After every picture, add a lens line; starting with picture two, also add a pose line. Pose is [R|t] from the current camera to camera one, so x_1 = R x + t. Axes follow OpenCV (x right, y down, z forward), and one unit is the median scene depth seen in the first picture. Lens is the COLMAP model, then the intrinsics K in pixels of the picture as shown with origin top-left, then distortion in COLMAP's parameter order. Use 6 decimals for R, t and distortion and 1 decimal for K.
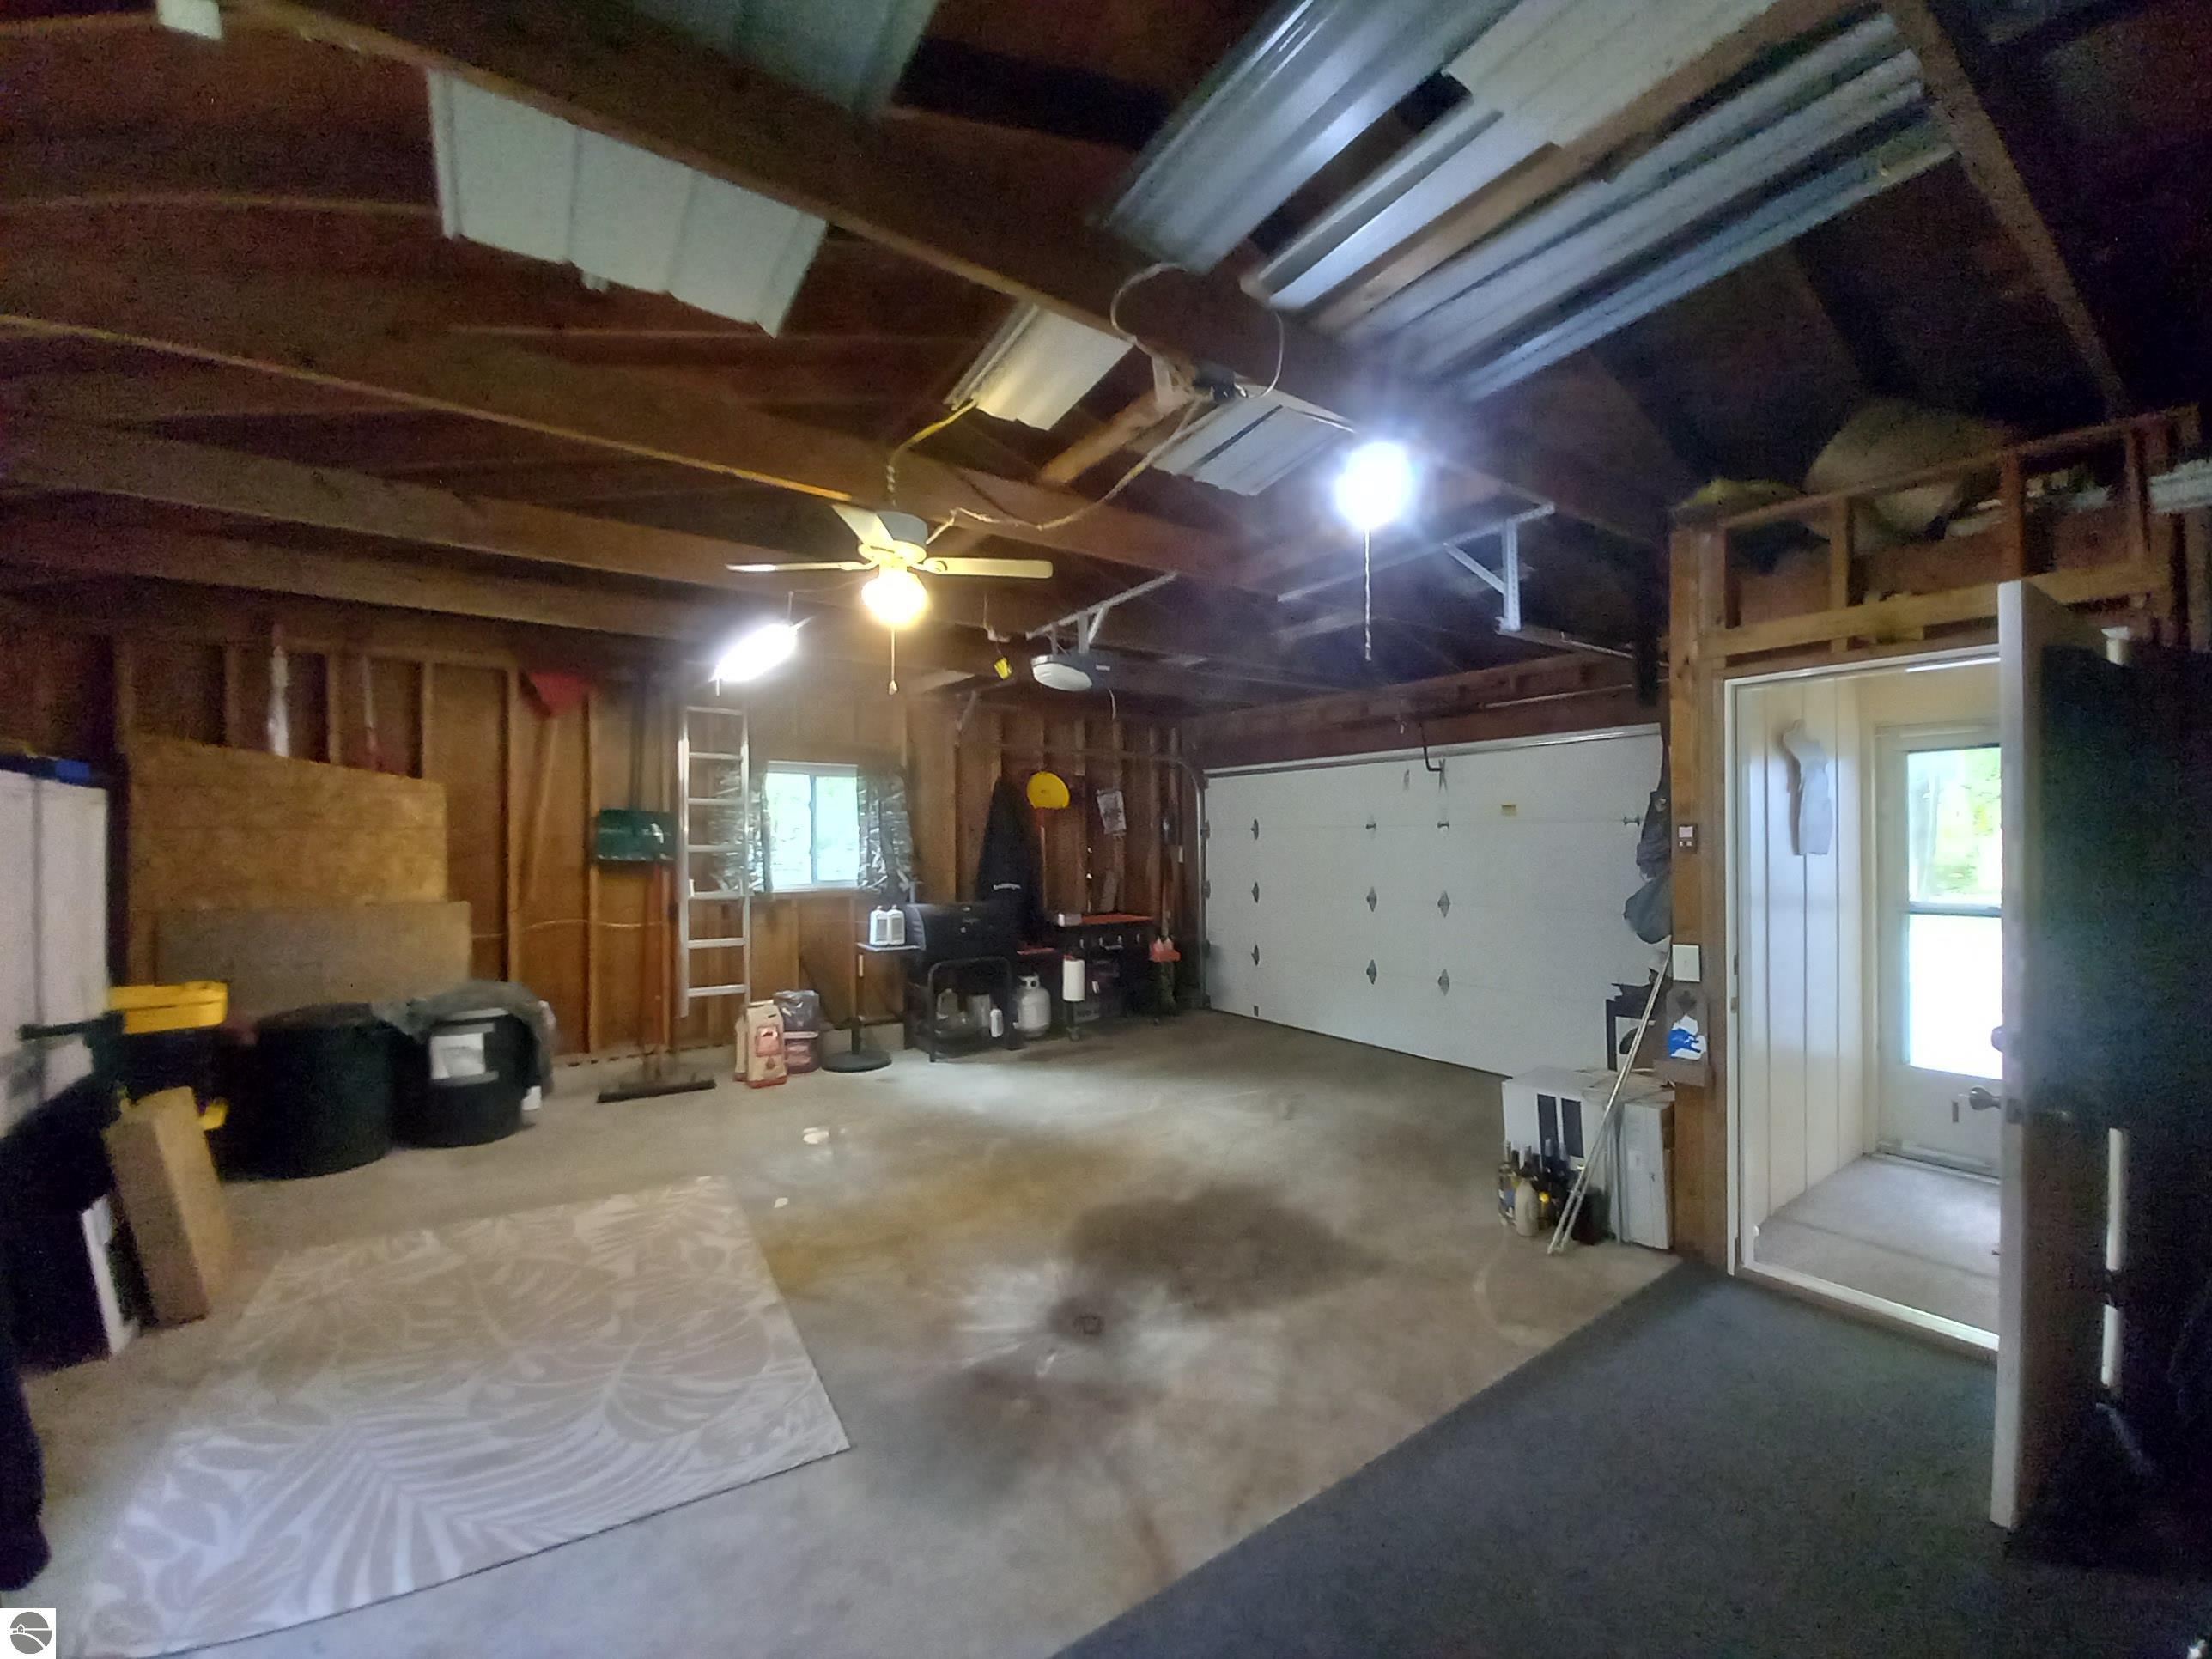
lens RADIAL K [[871.6, 0, 1105.3], [0, 871.6, 838.0], [0, 0, 1]] dist [-0.002586, -0.007125]
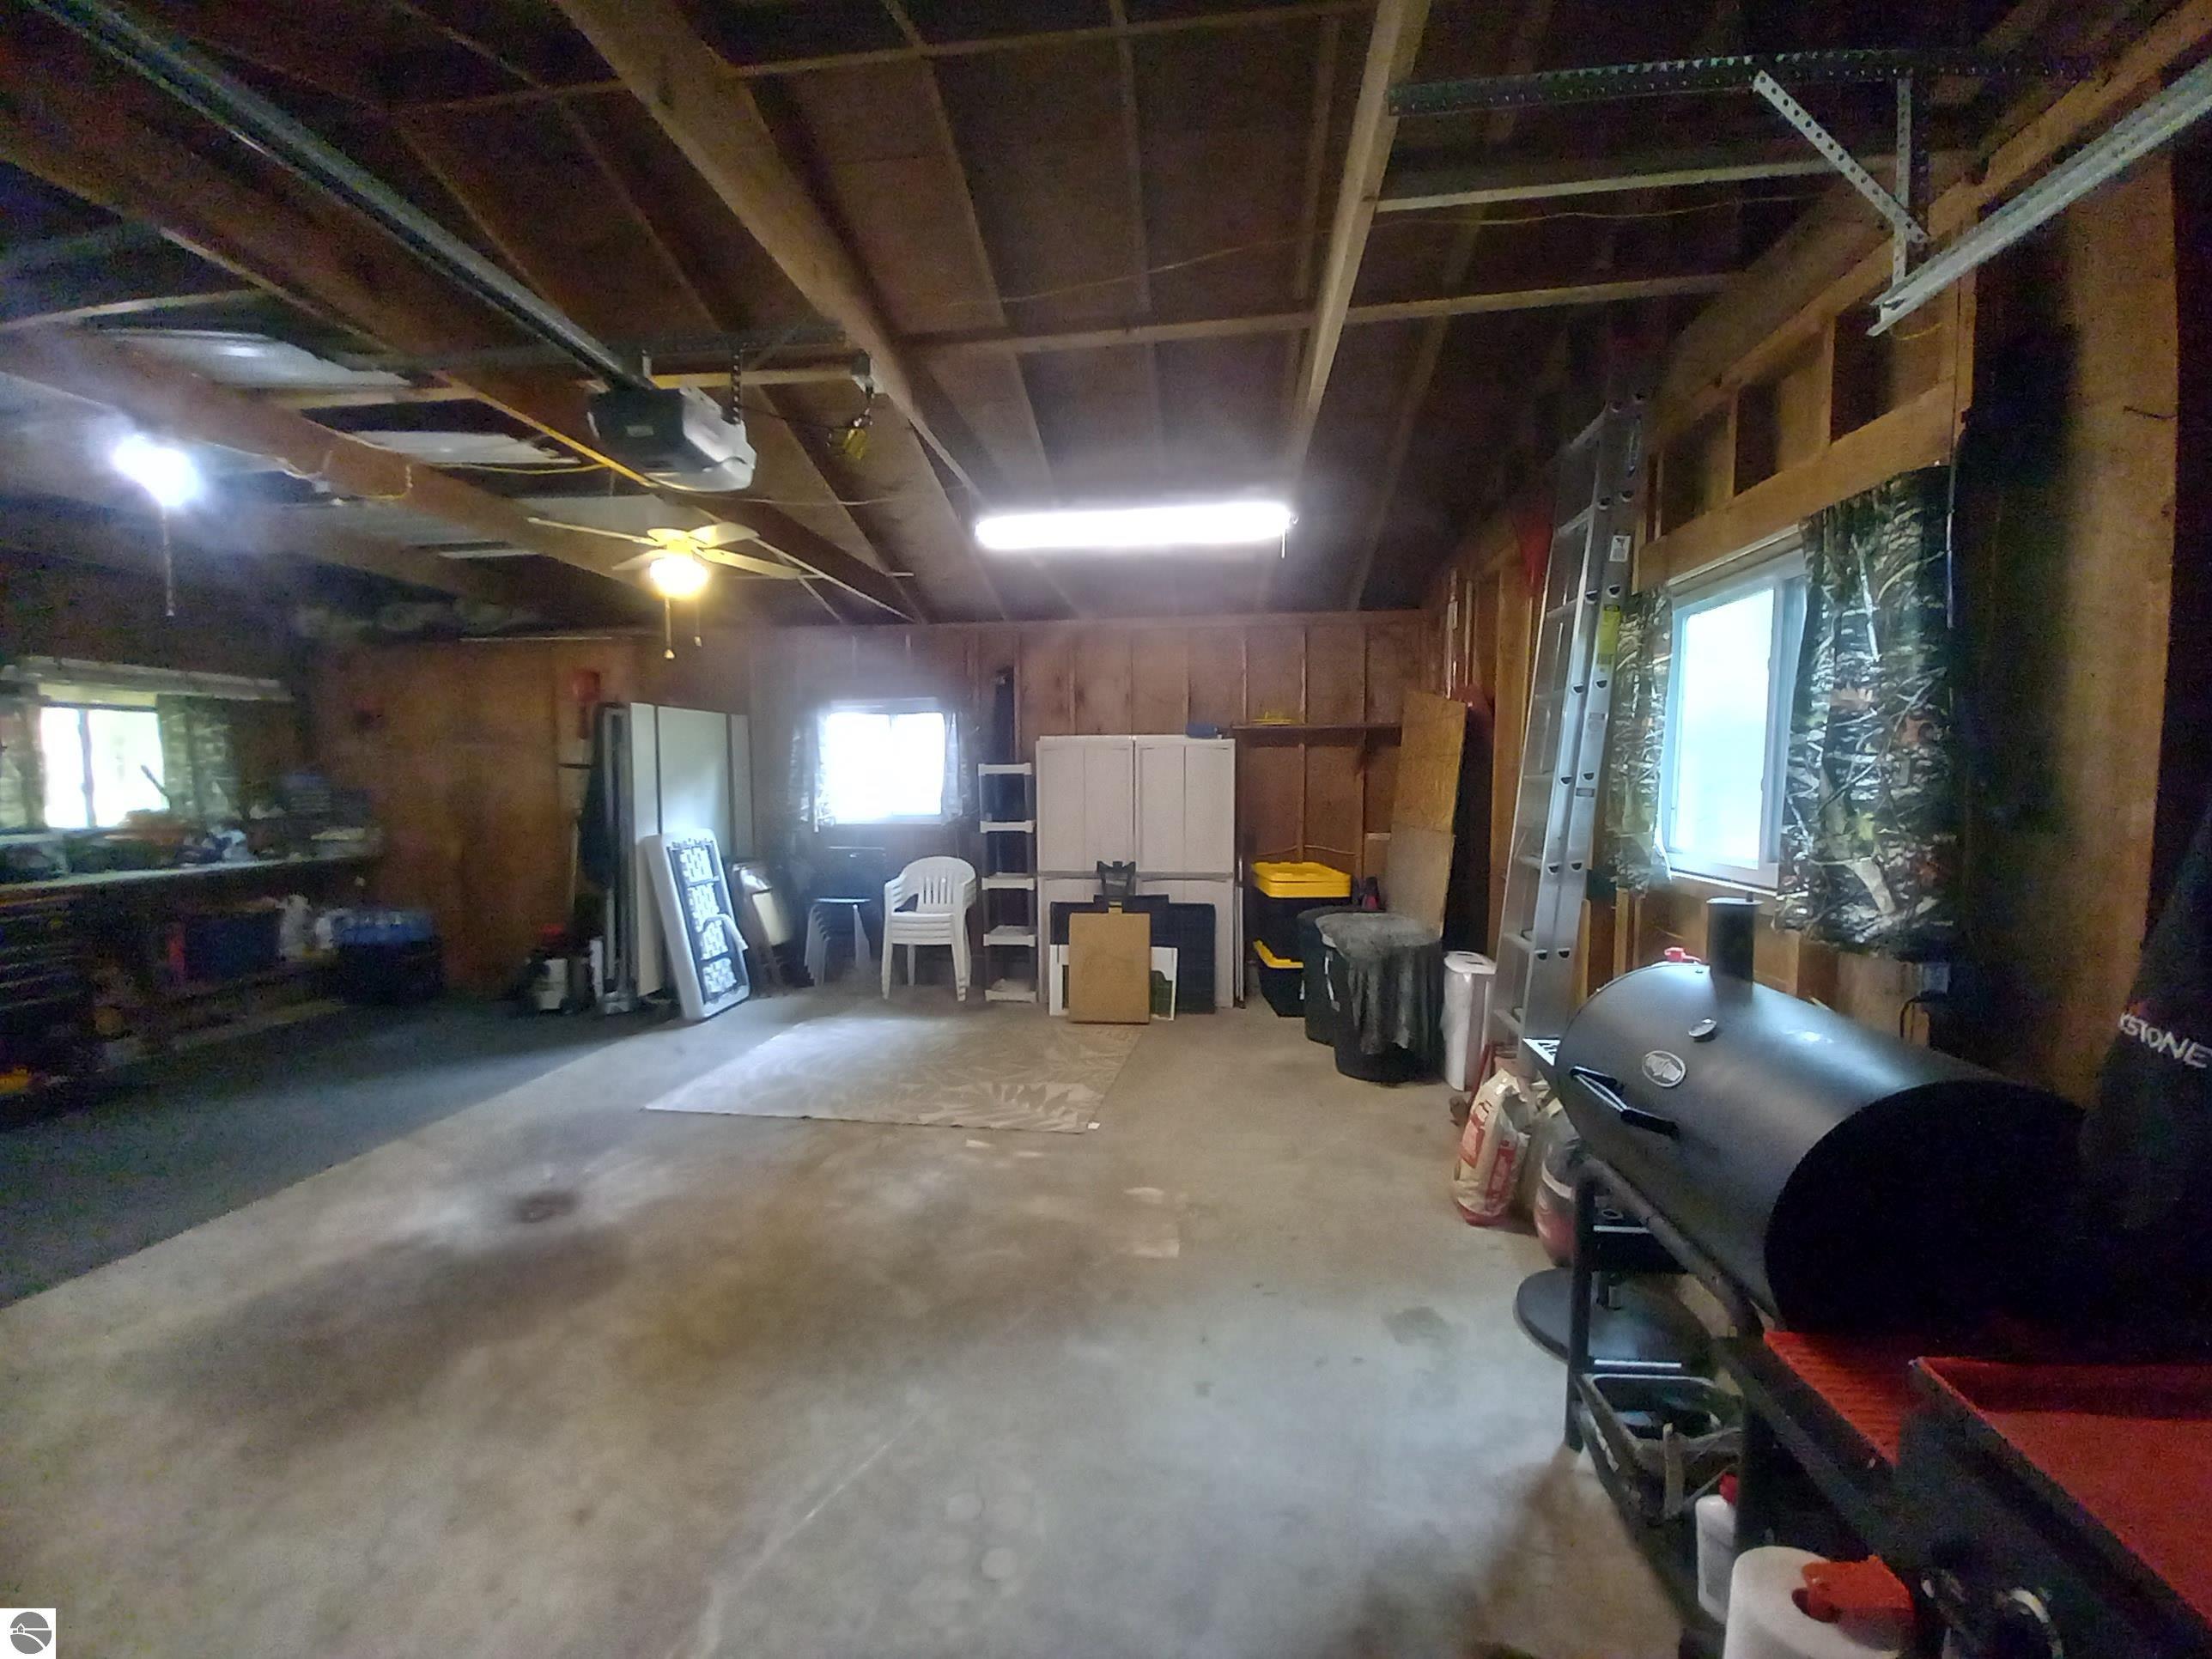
lens RADIAL K [[871.6, 0, 1117.1], [0, 871.6, 828.2], [0, 0, 1]] dist [-0.002586, -0.007125]
pose [[-0.654346, 0.047660, -0.754692, 0.256881], [0.005971, 0.998306, 0.057868, 0.017362], [0.756171, 0.033360, -0.653523, 1.905738]]
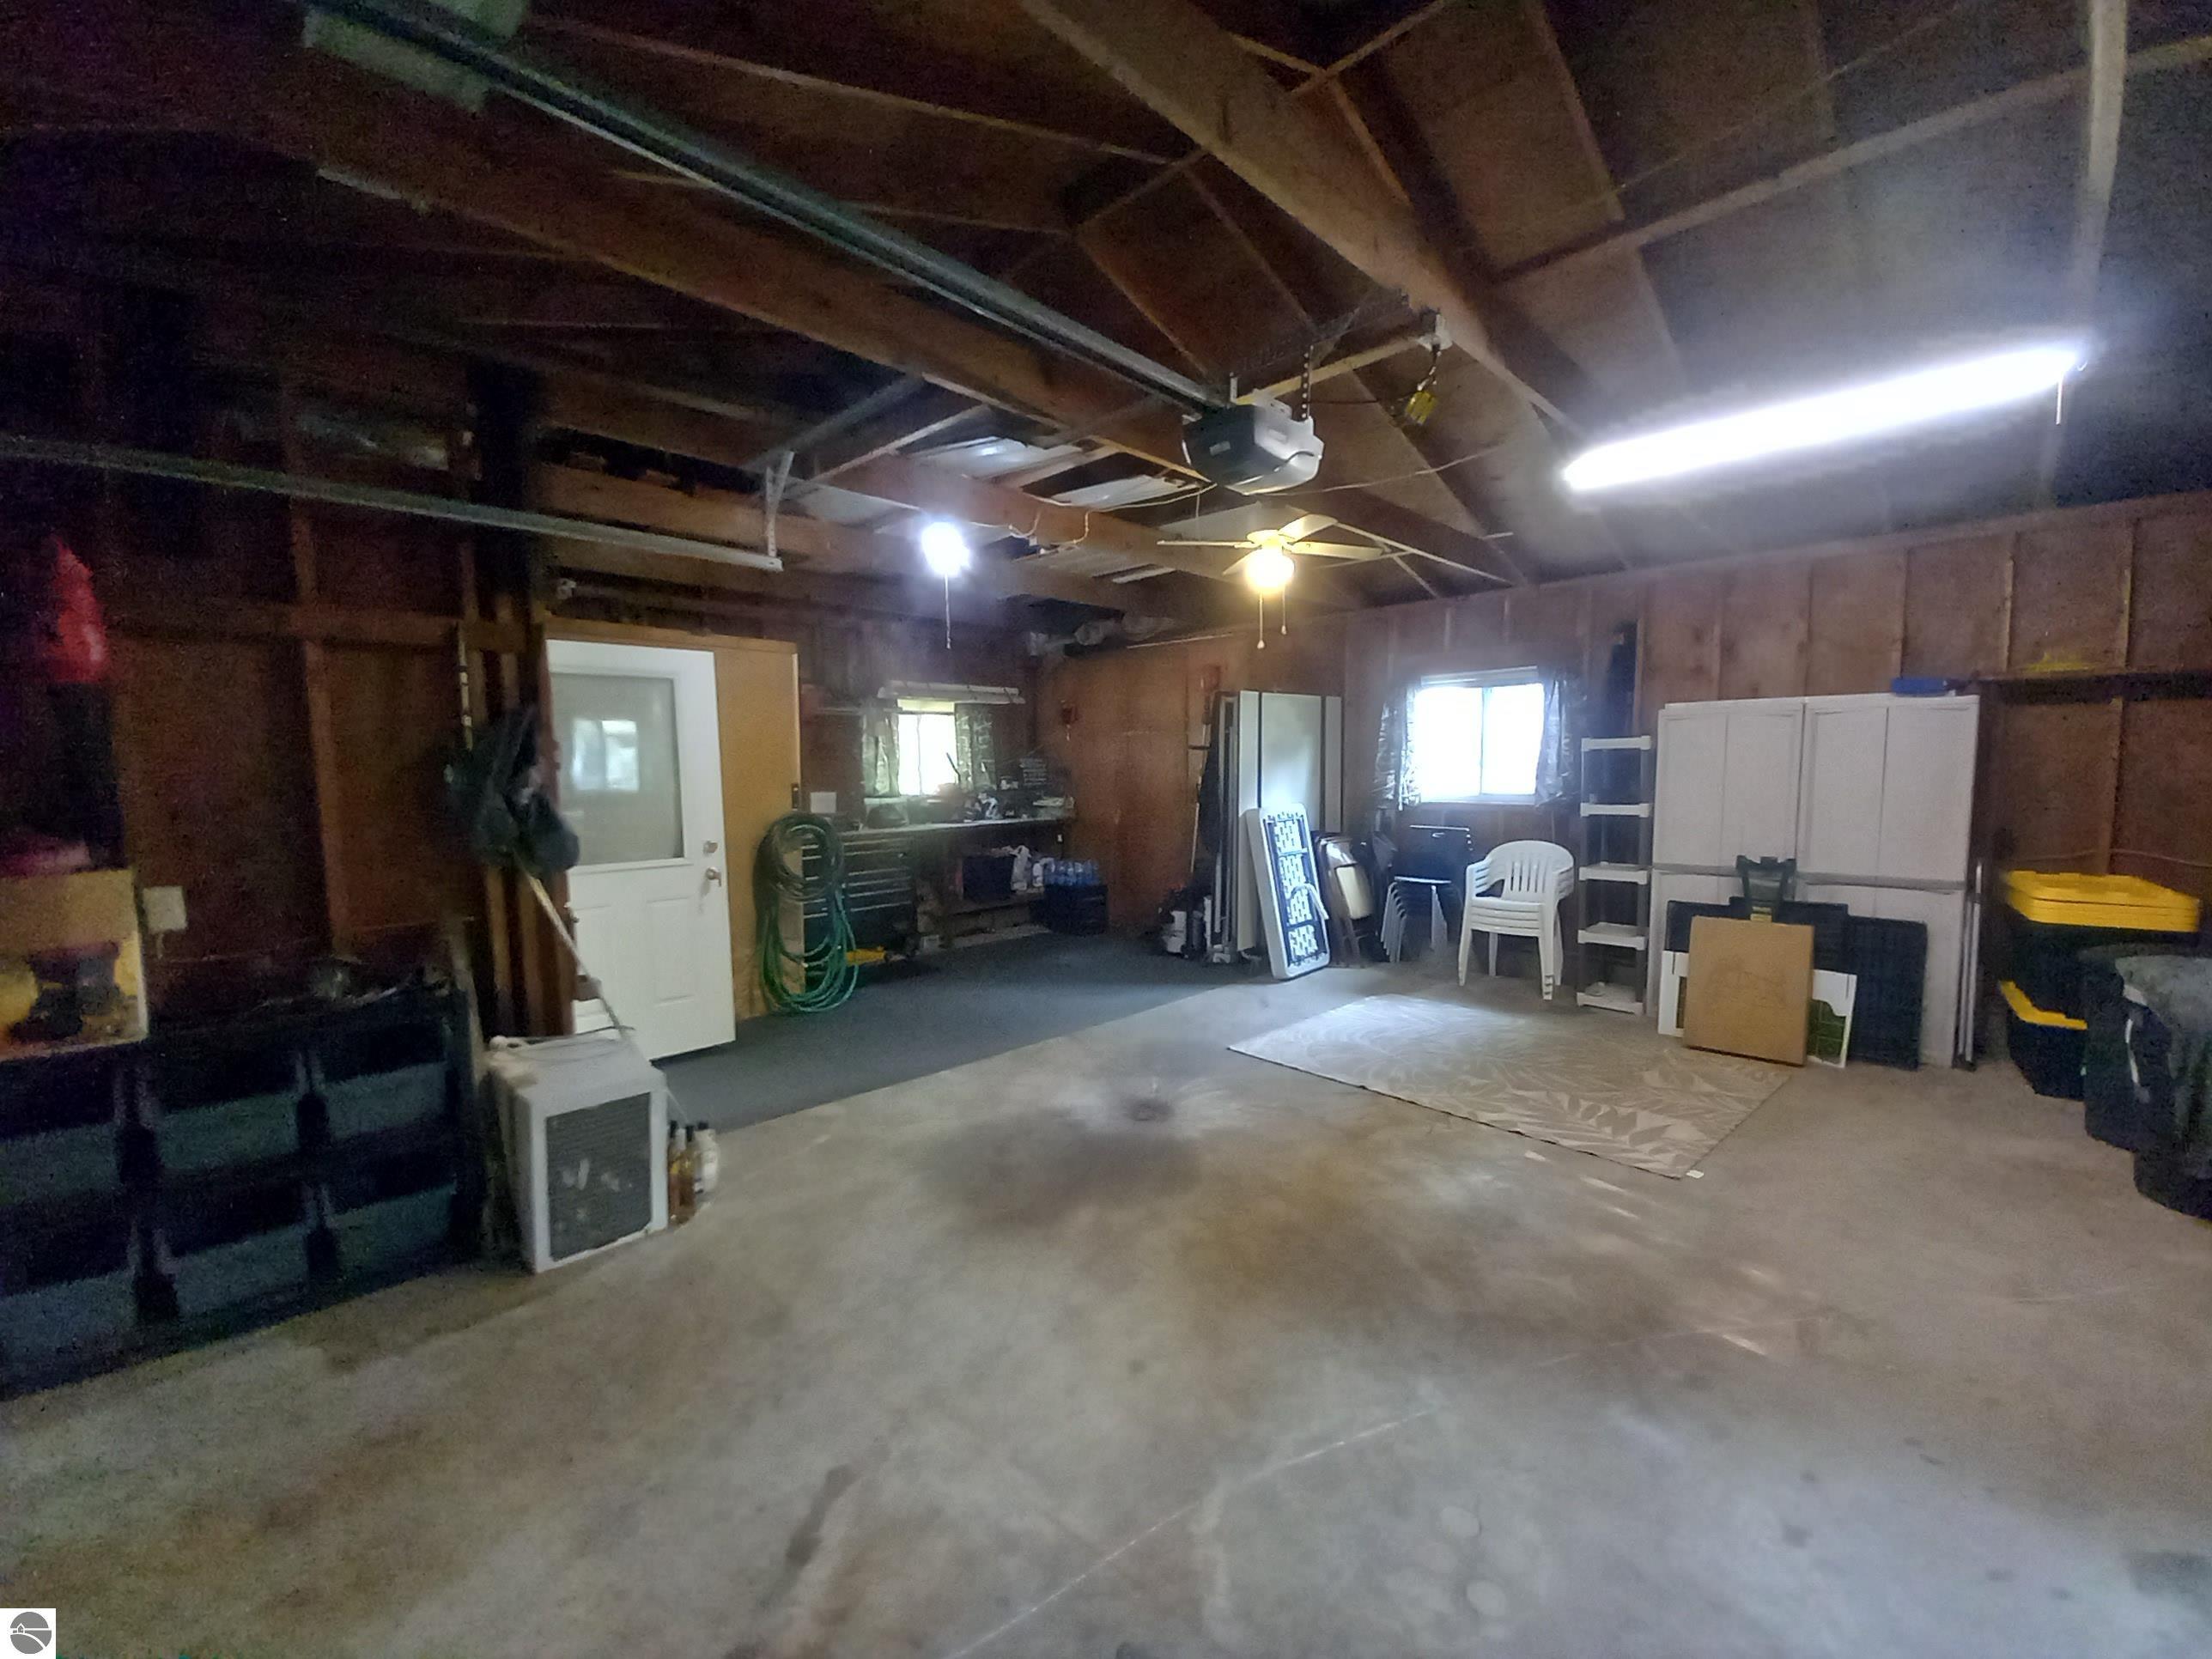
lens RADIAL K [[871.6, 0, 1114.4], [0, 871.6, 834.3], [0, 0, 1]] dist [-0.002586, -0.007125]
pose [[-0.982886, 0.031626, -0.181478, 0.214116], [0.016867, 0.996465, 0.082300, 0.017506], [0.183440, 0.077830, -0.979945, 1.927804]]
